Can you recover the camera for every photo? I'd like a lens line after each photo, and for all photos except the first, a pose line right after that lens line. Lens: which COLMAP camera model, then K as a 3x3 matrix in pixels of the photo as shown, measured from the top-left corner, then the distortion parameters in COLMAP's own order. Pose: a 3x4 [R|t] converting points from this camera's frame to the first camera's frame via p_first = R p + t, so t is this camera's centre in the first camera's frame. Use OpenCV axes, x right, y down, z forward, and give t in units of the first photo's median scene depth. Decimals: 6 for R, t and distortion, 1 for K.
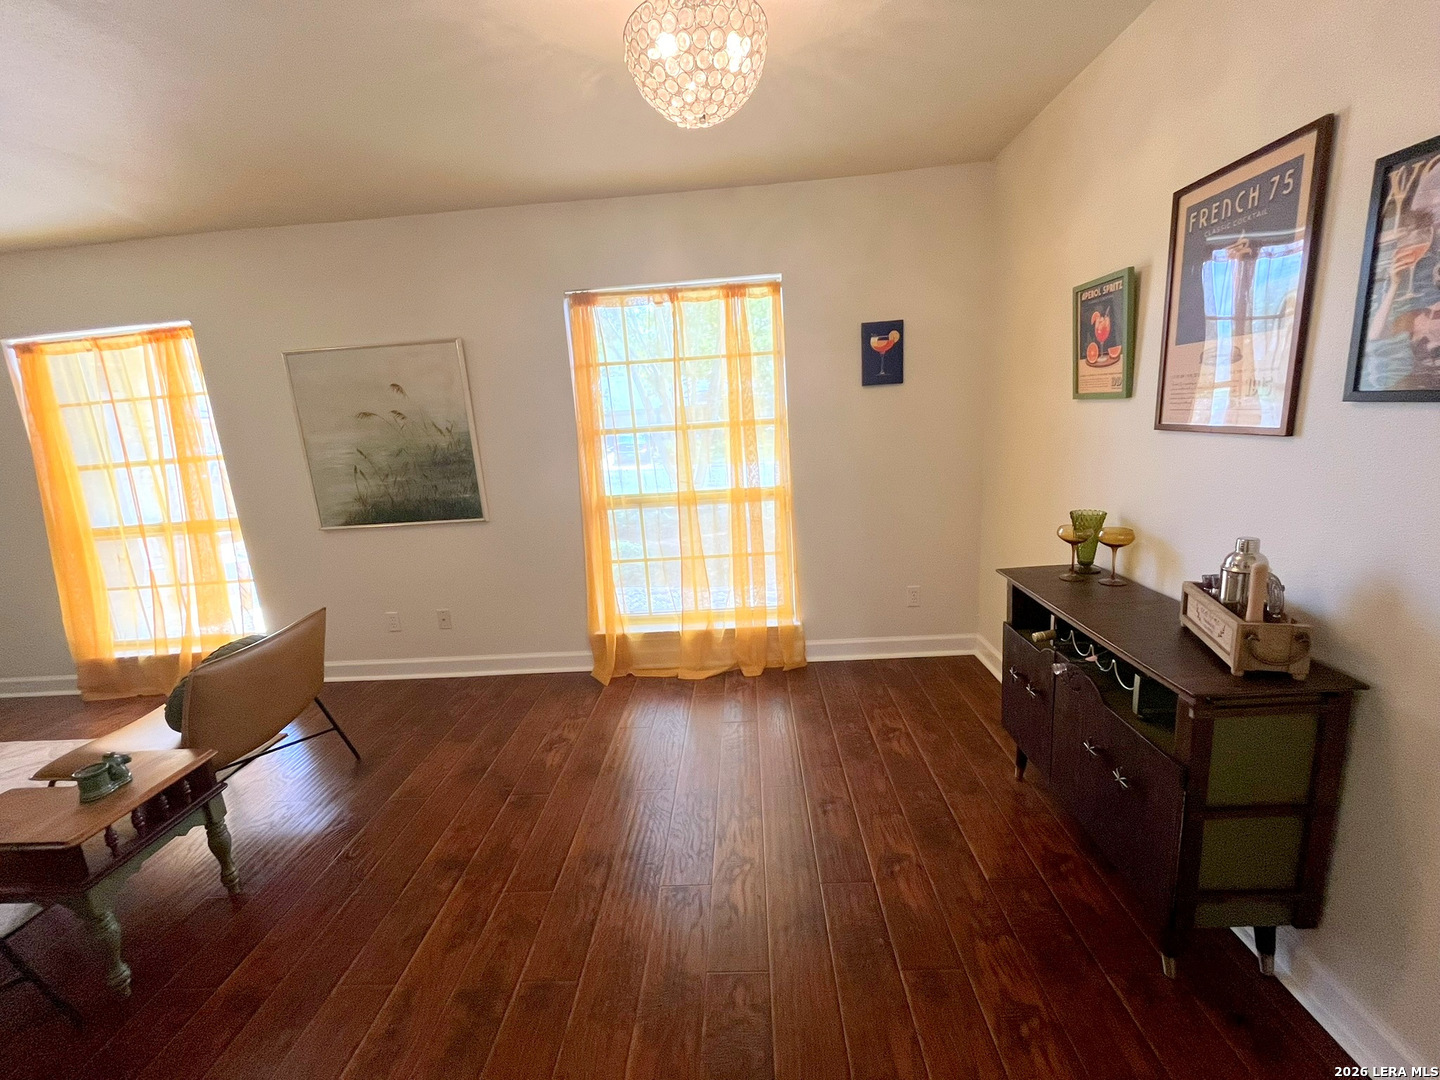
lens RADIAL K [[578.9, 0, 722.5], [0, 578.9, 537.8], [0, 0, 1]] dist [-0.004570, -0.000252]
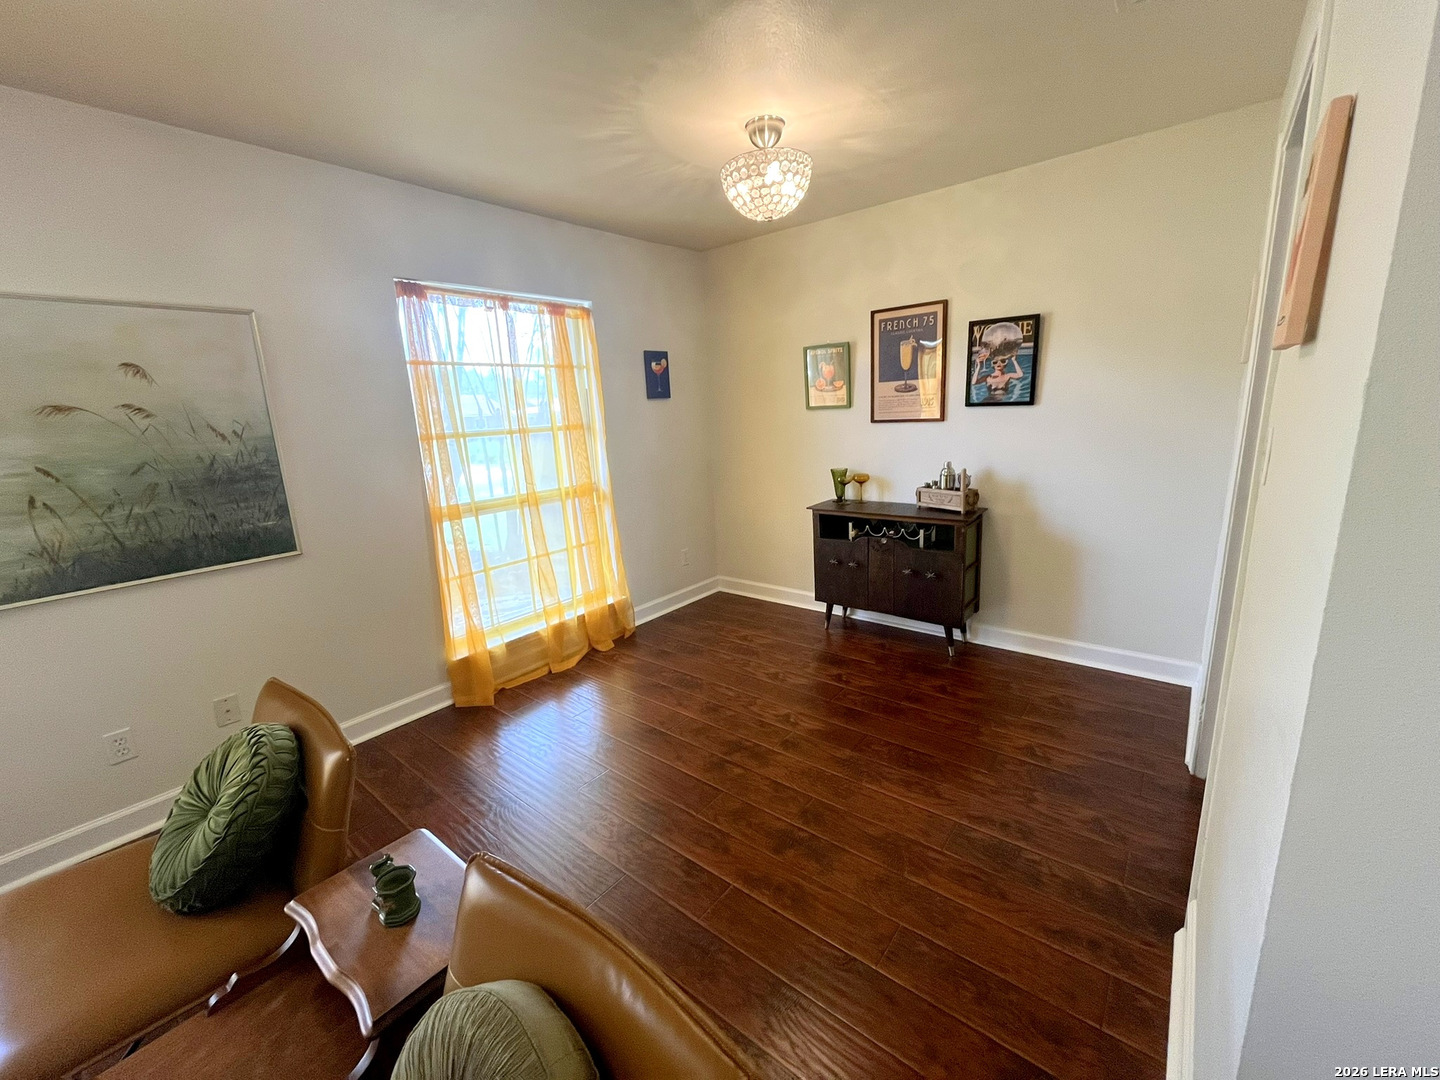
lens RADIAL K [[581.6, 0, 720.4], [0, 581.6, 536.3], [0, 0, 1]] dist [-0.001079, -0.000423]
pose [[0.604383, -0.140440, 0.784218, -0.703523], [0.180916, 0.982818, 0.036577, 0.020590], [-0.775881, 0.119771, 0.619406, 0.105102]]
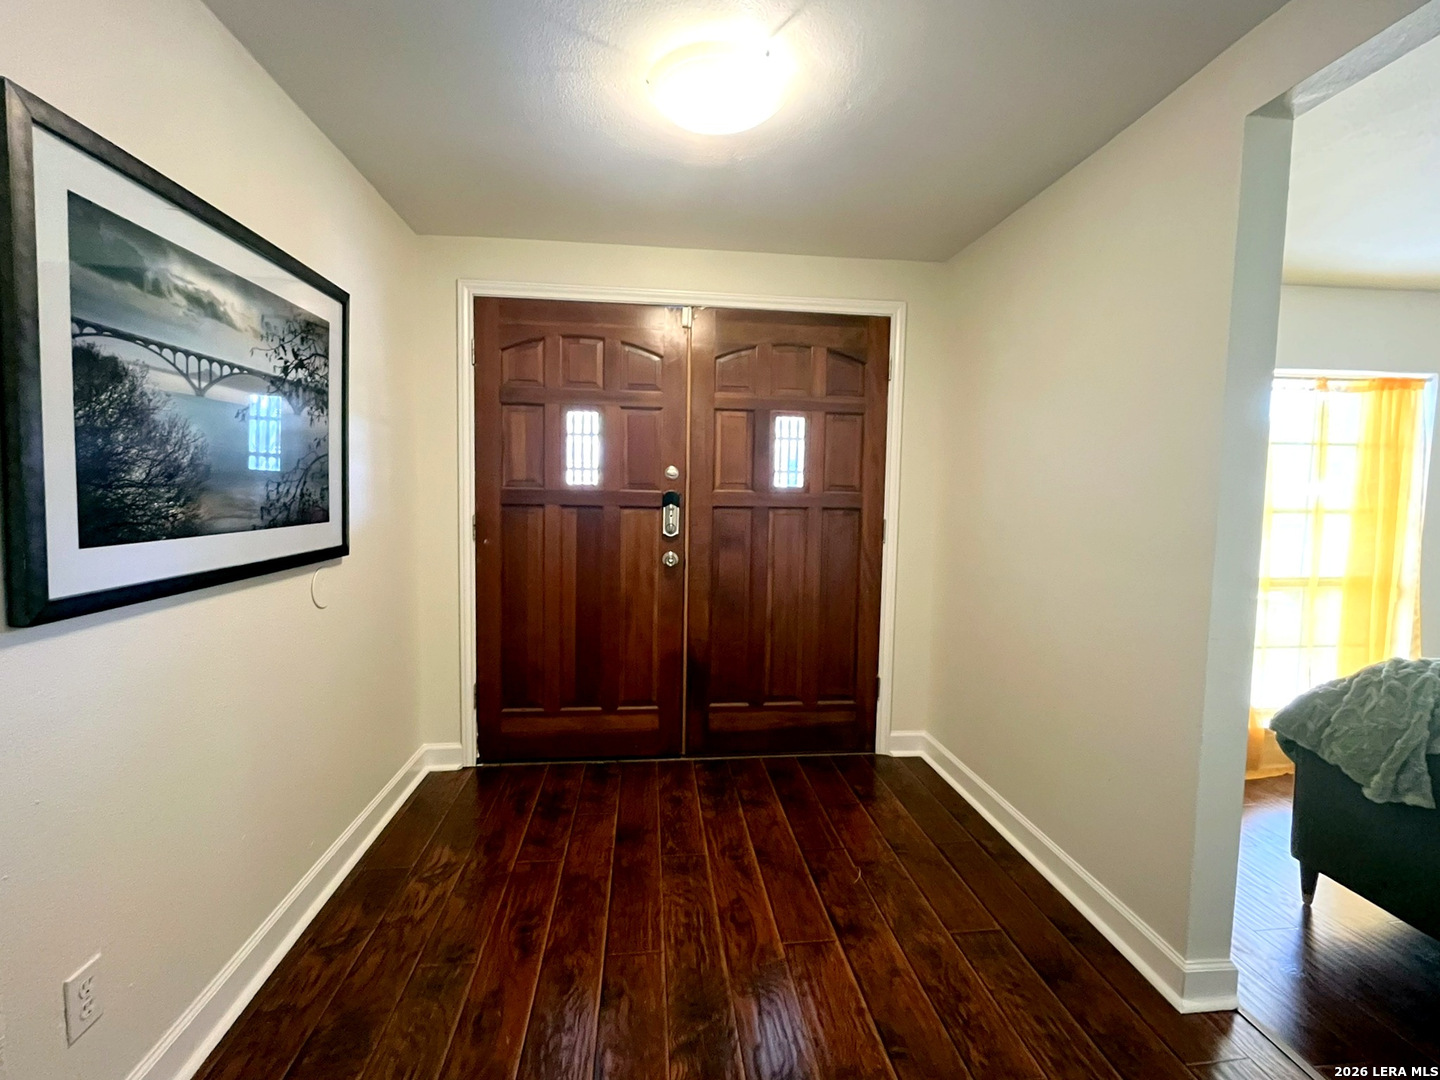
lens RADIAL K [[618.5, 0, 720.7], [0, 618.5, 535.3], [0, 0, 1]] dist [-0.000724, -0.000092]
pose [[0.985872, 0.068857, 0.152693, -2.269936], [-0.046811, 0.988536, -0.143544, 0.100349], [-0.160827, 0.134368, 0.977793, 0.211588]]
